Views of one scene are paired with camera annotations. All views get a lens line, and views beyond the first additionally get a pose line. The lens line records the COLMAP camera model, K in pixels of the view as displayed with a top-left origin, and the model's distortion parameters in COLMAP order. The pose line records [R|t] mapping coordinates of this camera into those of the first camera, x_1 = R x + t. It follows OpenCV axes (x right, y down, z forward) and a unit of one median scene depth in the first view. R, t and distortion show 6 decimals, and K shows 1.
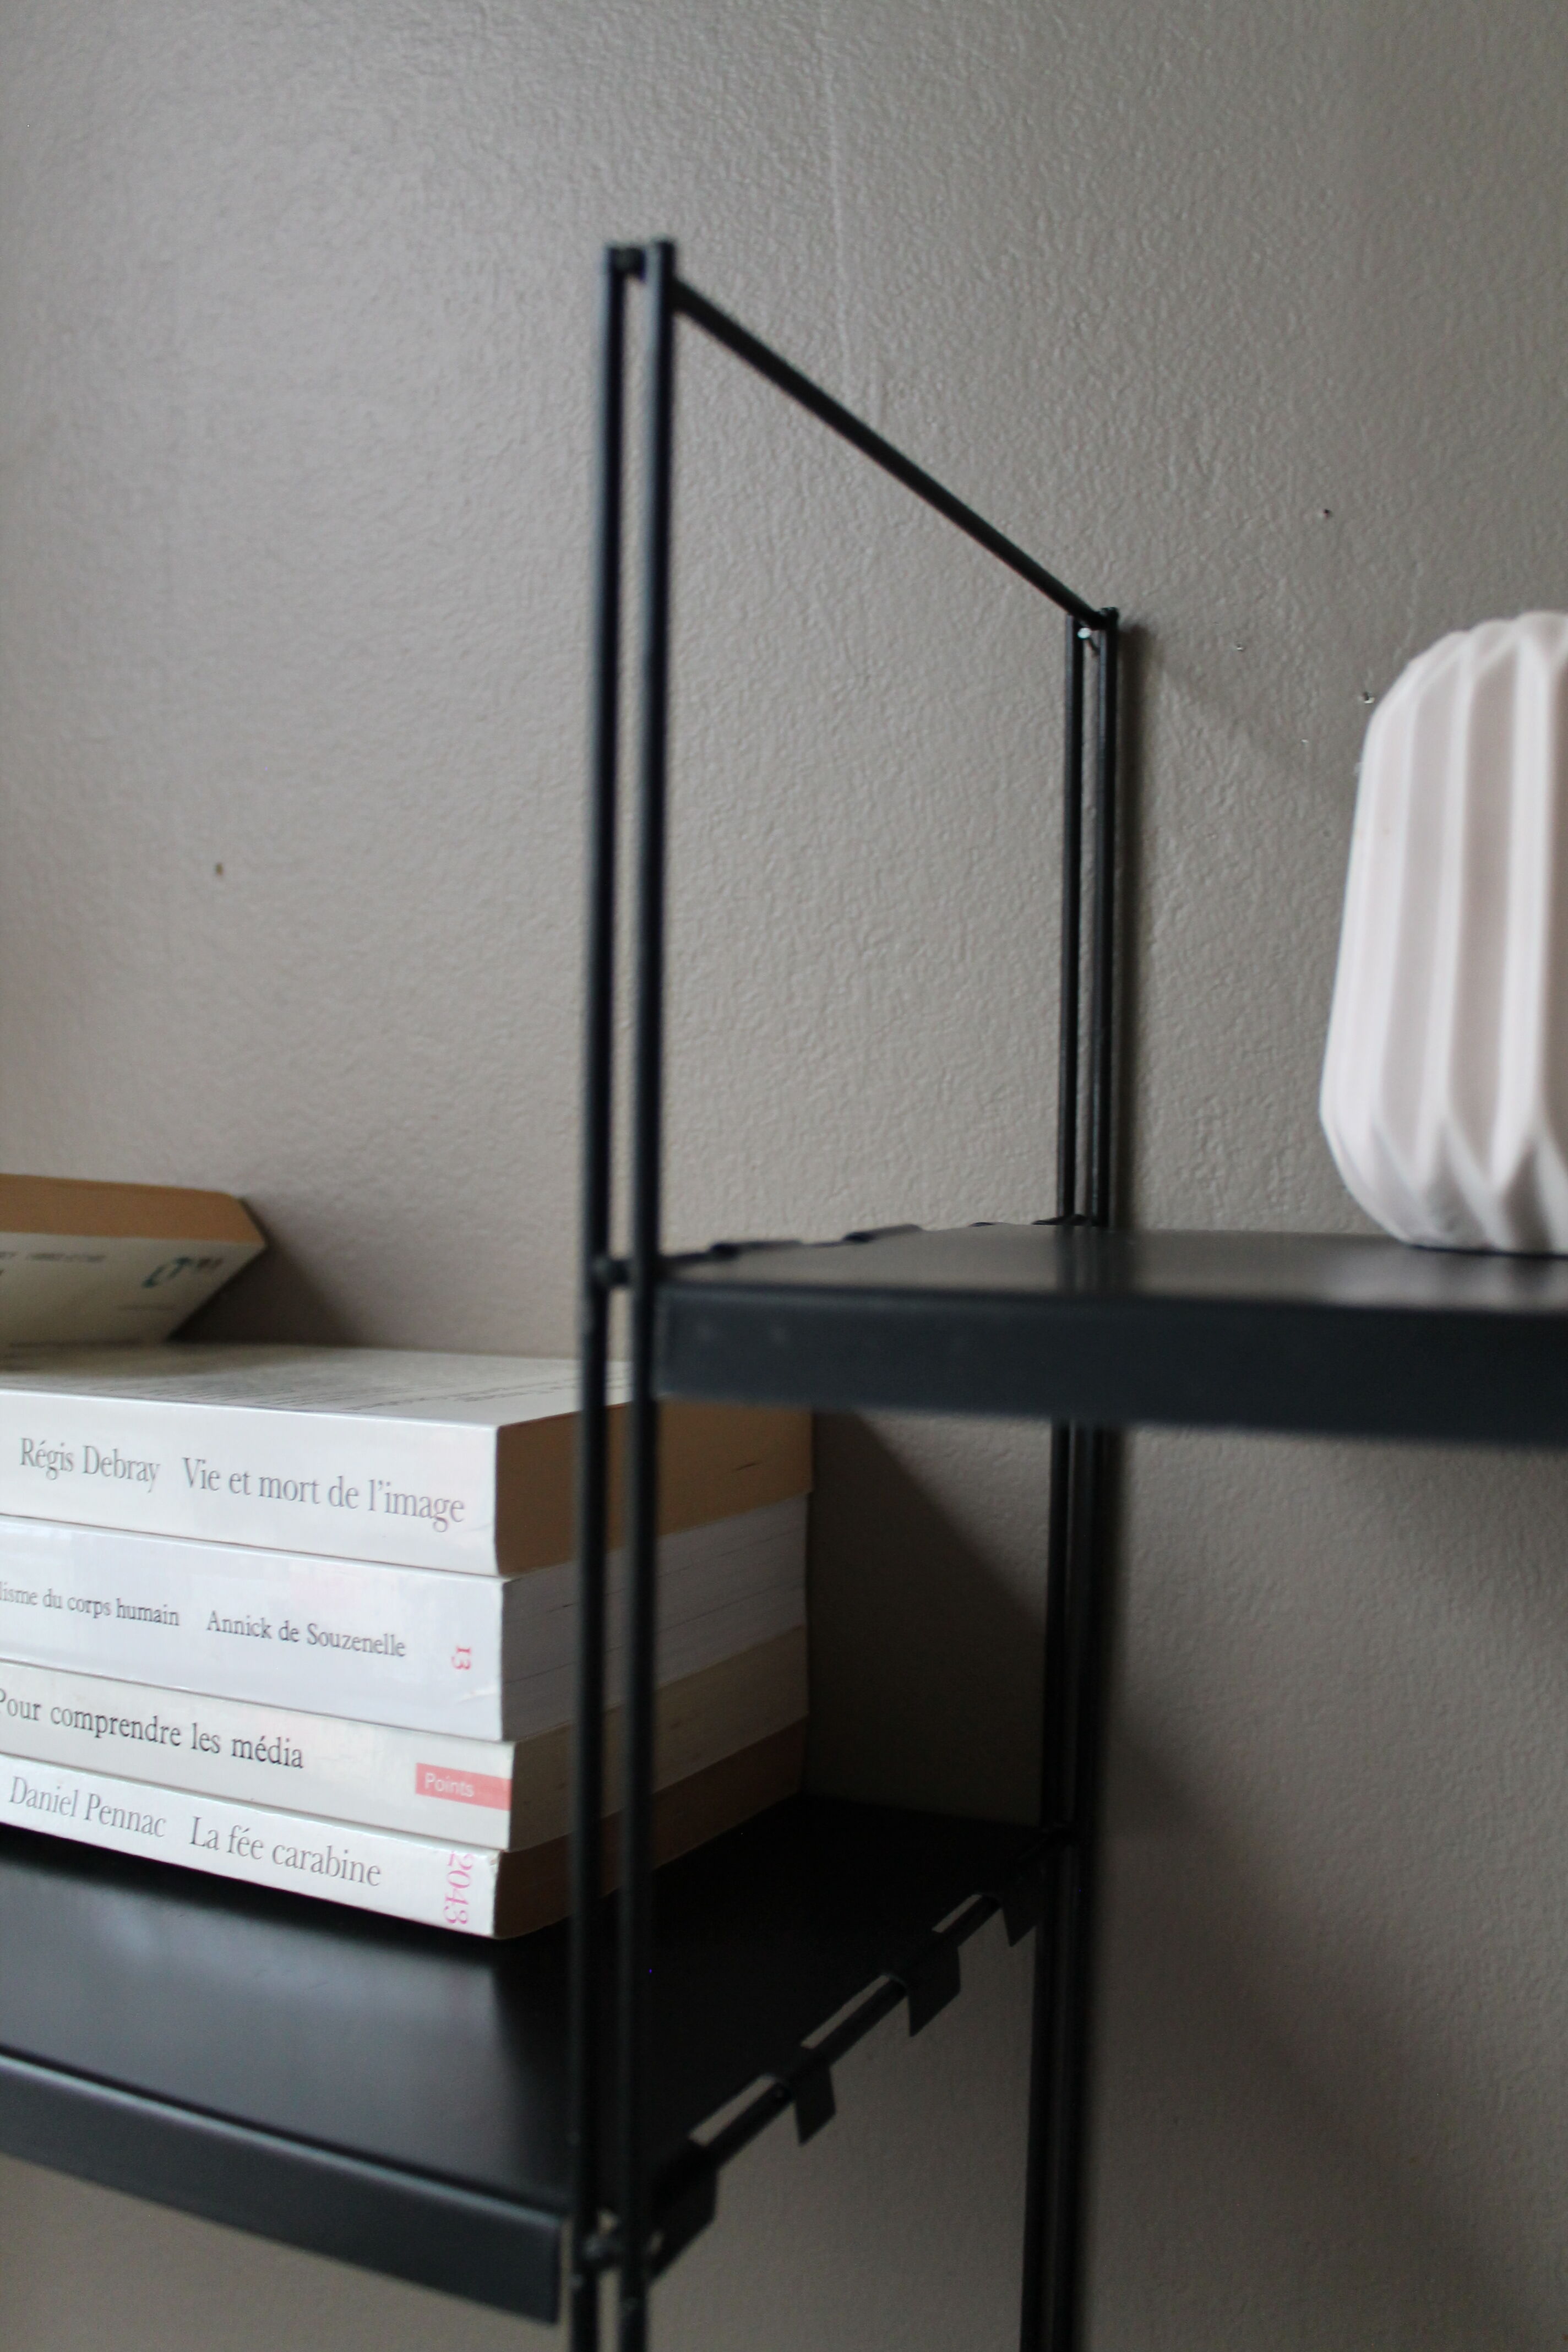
lens RADIAL K [[2133.0, 0, 825.4], [0, 2133.0, 1178.3], [0, 0, 1]] dist [-0.161736, 0.176389]
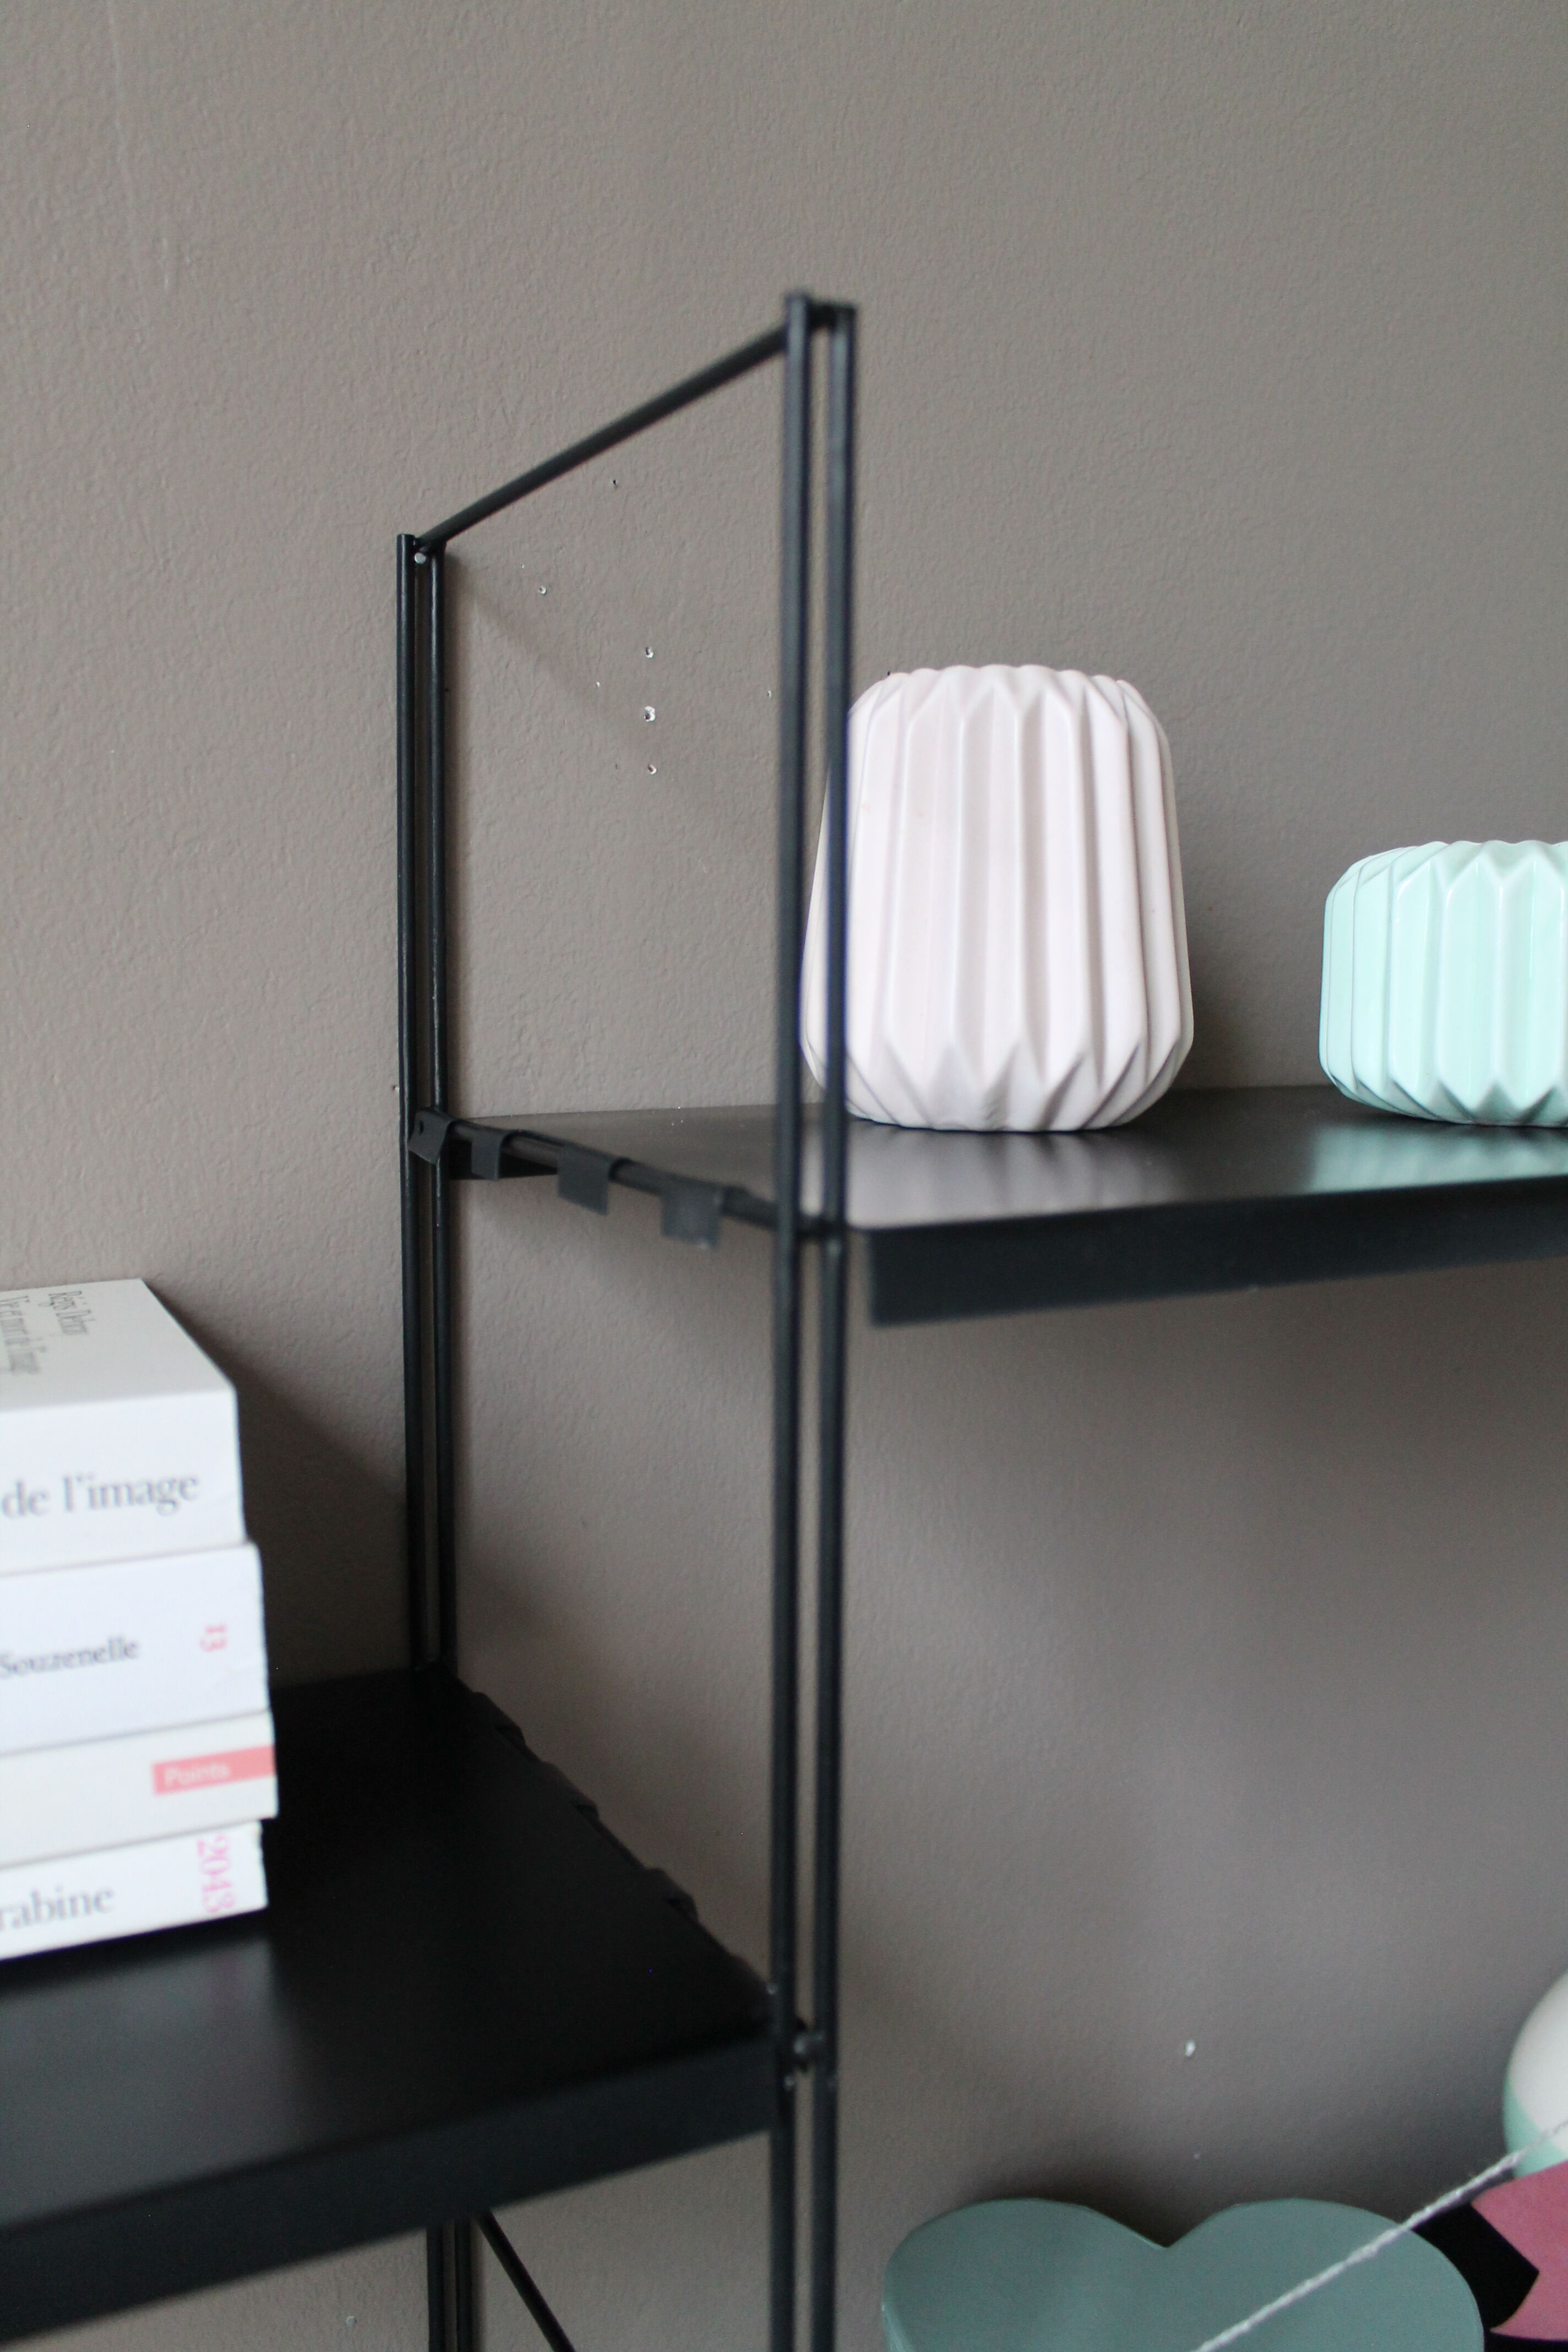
lens RADIAL K [[2133.0, 0, 825.4], [0, 2133.0, 1178.3], [0, 0, 1]] dist [-0.161736, 0.176389]
pose [[0.581321, -0.104143, 0.806982, -0.626429], [0.009264, 0.992558, 0.121418, -0.074567], [-0.813622, -0.063107, 0.577960, 0.204286]]
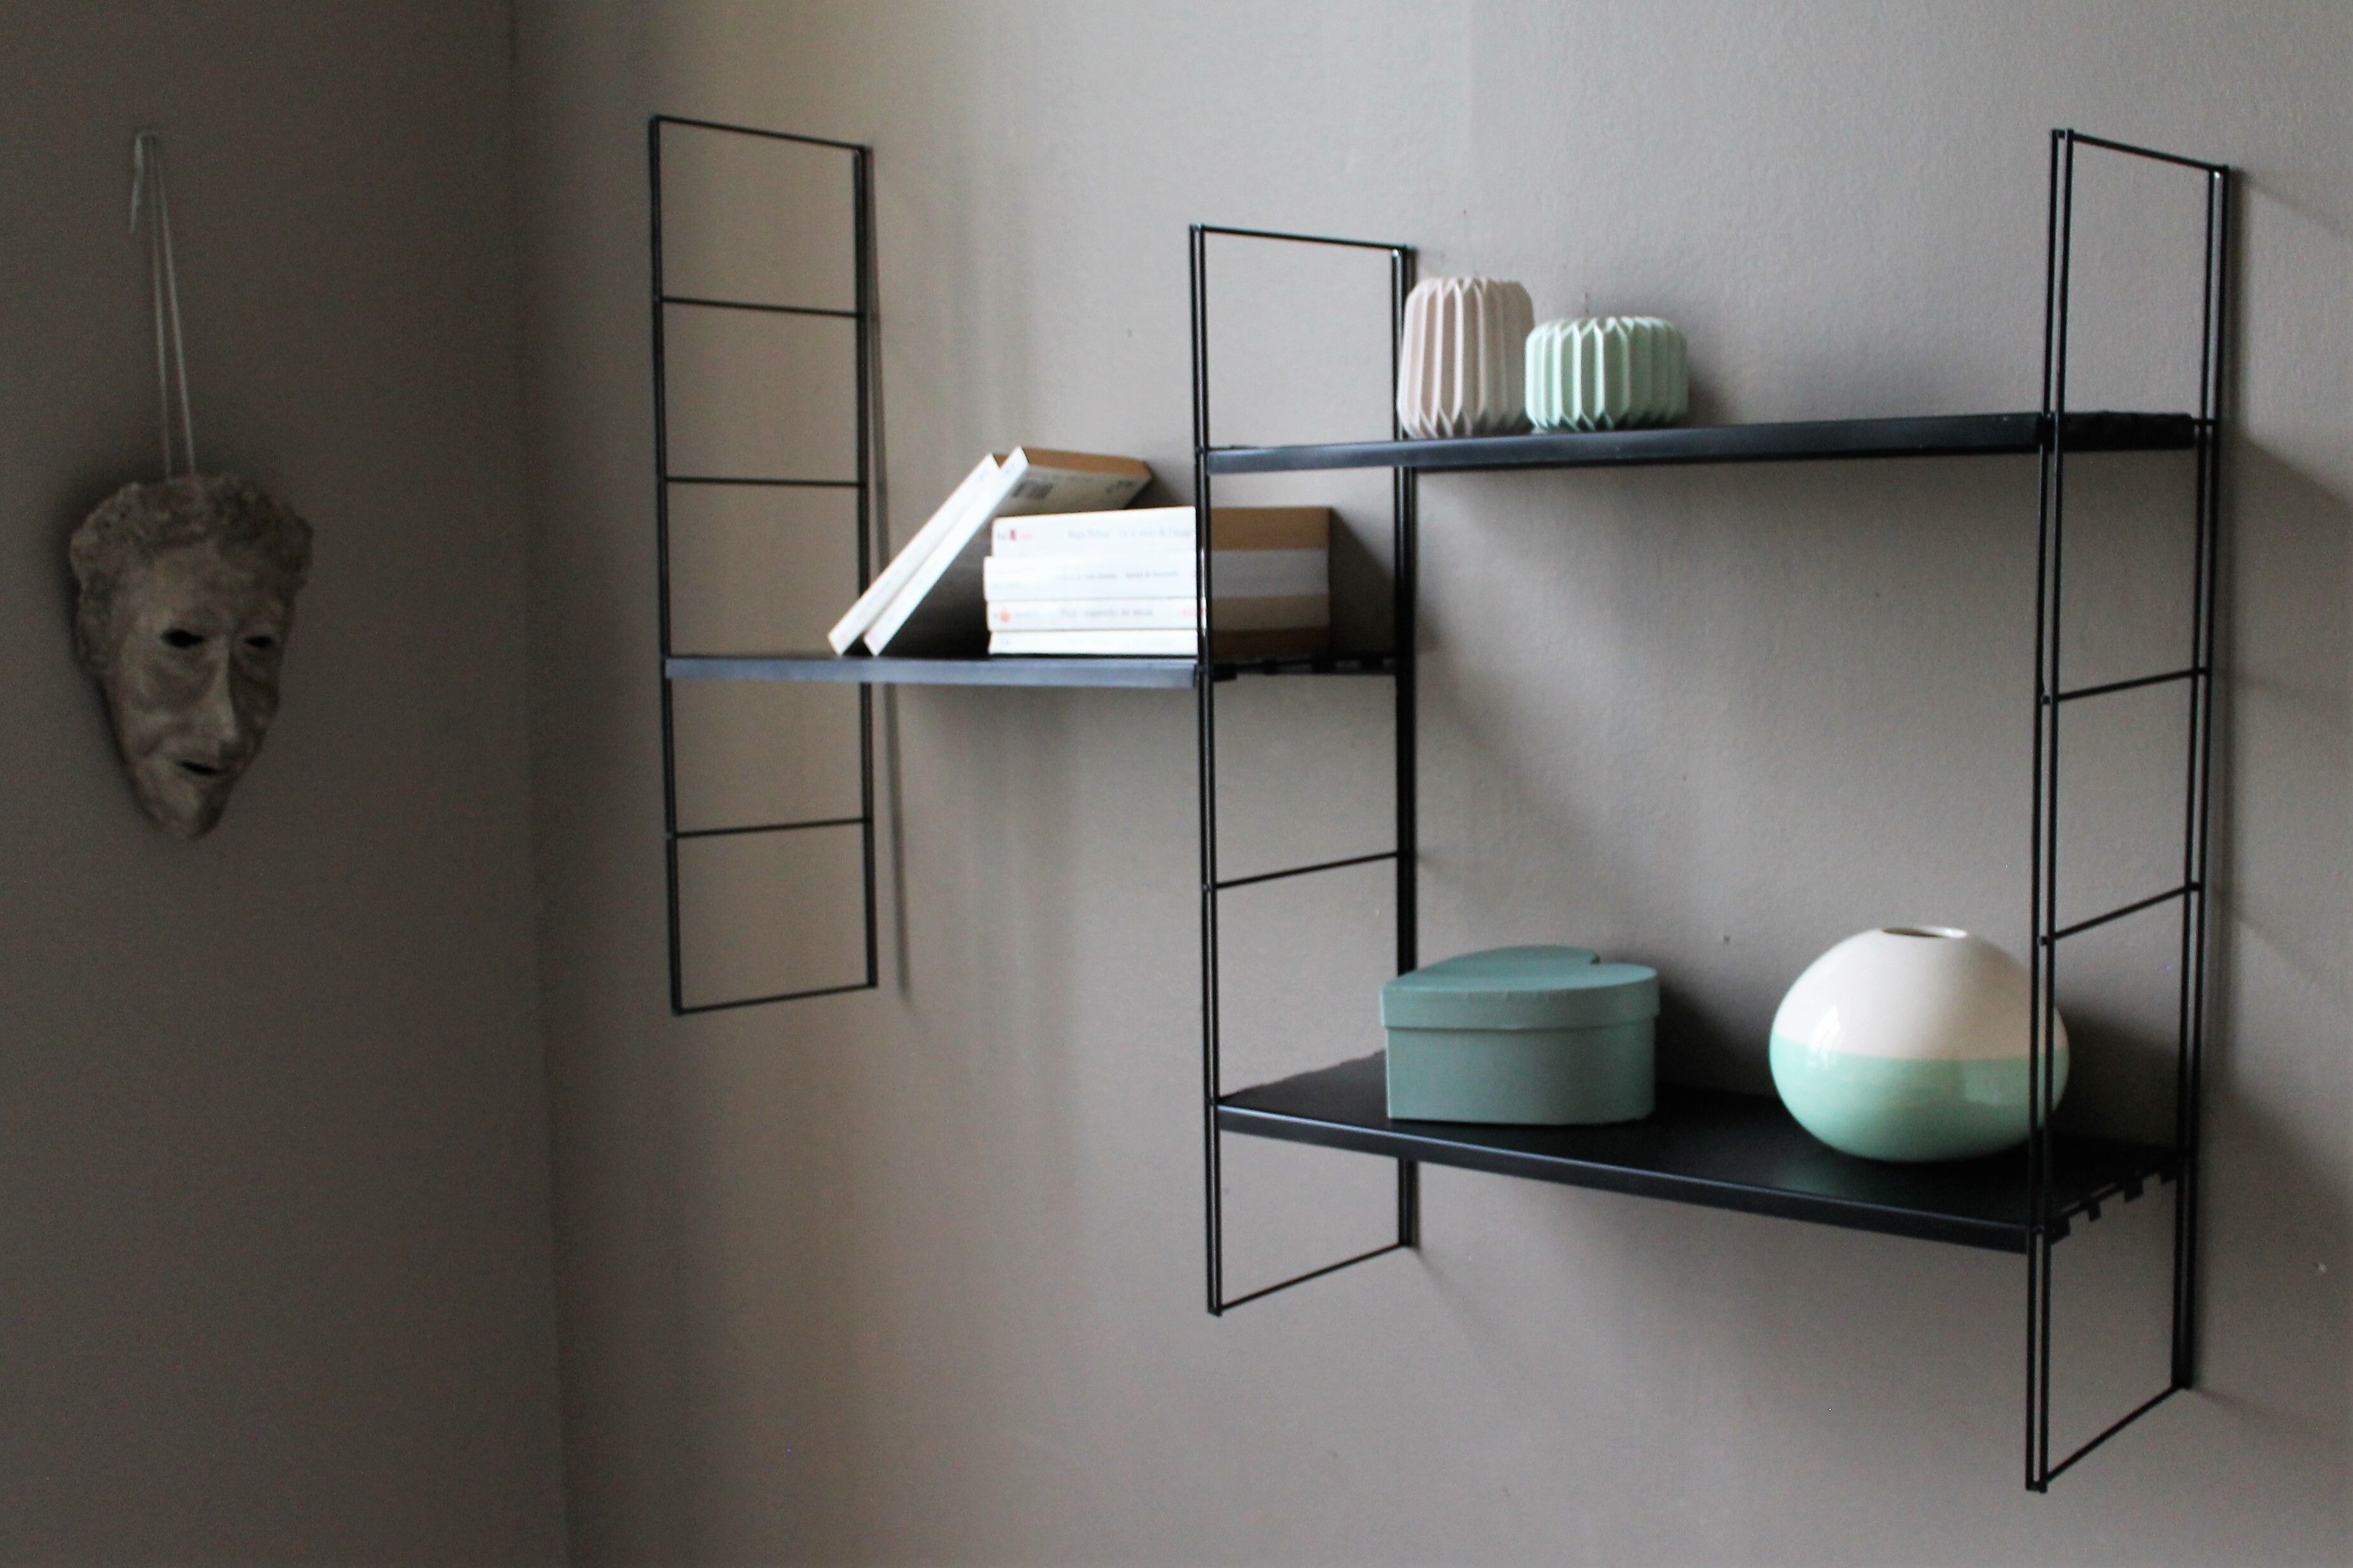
lens RADIAL K [[2725.0, 0, 1176.5], [0, 2725.0, 784.0], [0, 0, 1]] dist [-0.155792, -0.003312]
pose [[0.956207, -0.002965, -0.292676, 1.052751], [0.027693, 0.996380, 0.080380, 0.195769], [0.291378, -0.084965, 0.952827, -3.139793]]
